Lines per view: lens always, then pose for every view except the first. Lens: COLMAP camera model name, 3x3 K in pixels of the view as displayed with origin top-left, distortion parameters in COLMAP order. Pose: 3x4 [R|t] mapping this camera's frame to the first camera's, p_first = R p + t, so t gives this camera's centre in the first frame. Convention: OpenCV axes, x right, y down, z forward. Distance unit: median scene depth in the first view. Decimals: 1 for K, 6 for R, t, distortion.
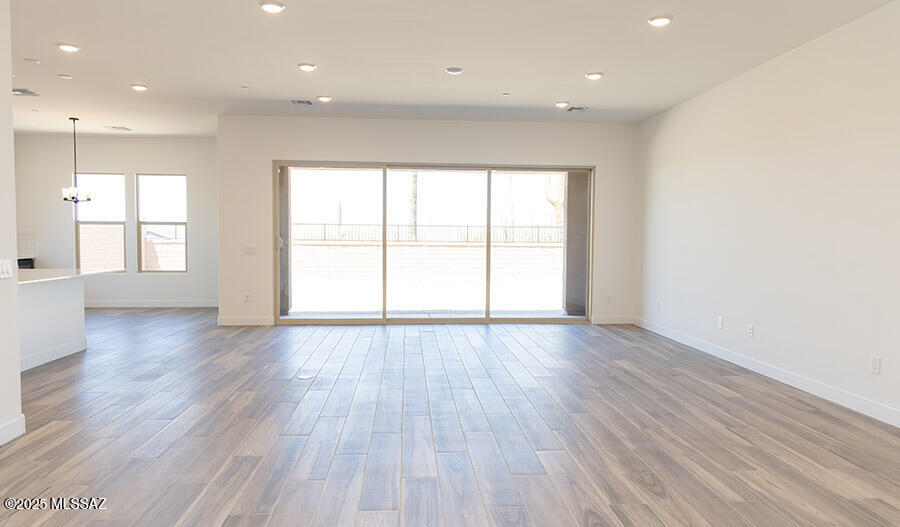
lens RADIAL K [[632.9, 0, 452.7], [0, 632.9, 261.0], [0, 0, 1]] dist [0.013896, -0.006903]
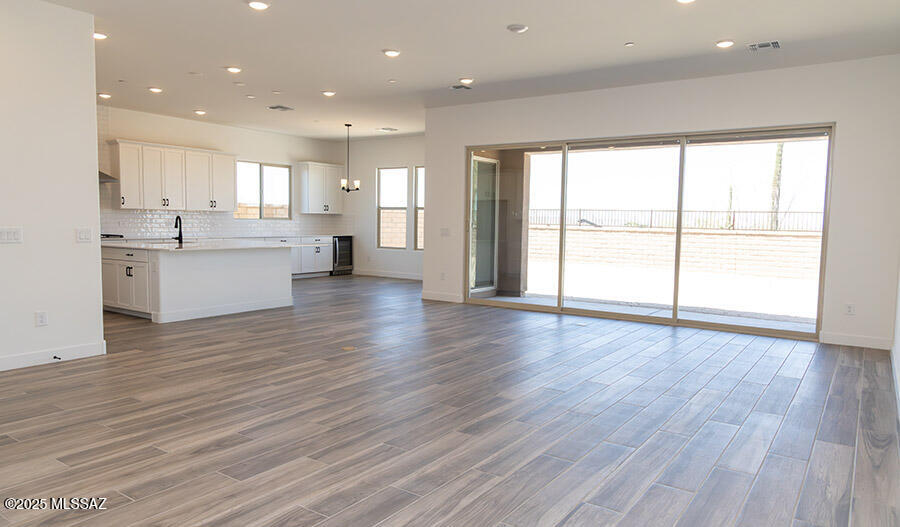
lens RADIAL K [[603.7, 0, 469.2], [0, 603.7, 271.6], [0, 0, 1]] dist [0.000286, 0.005553]
pose [[0.782536, 0.059989, -0.619708, 0.343335], [-0.036162, 0.998046, 0.050949, -0.003616], [0.621554, -0.017459, 0.783177, 0.206631]]
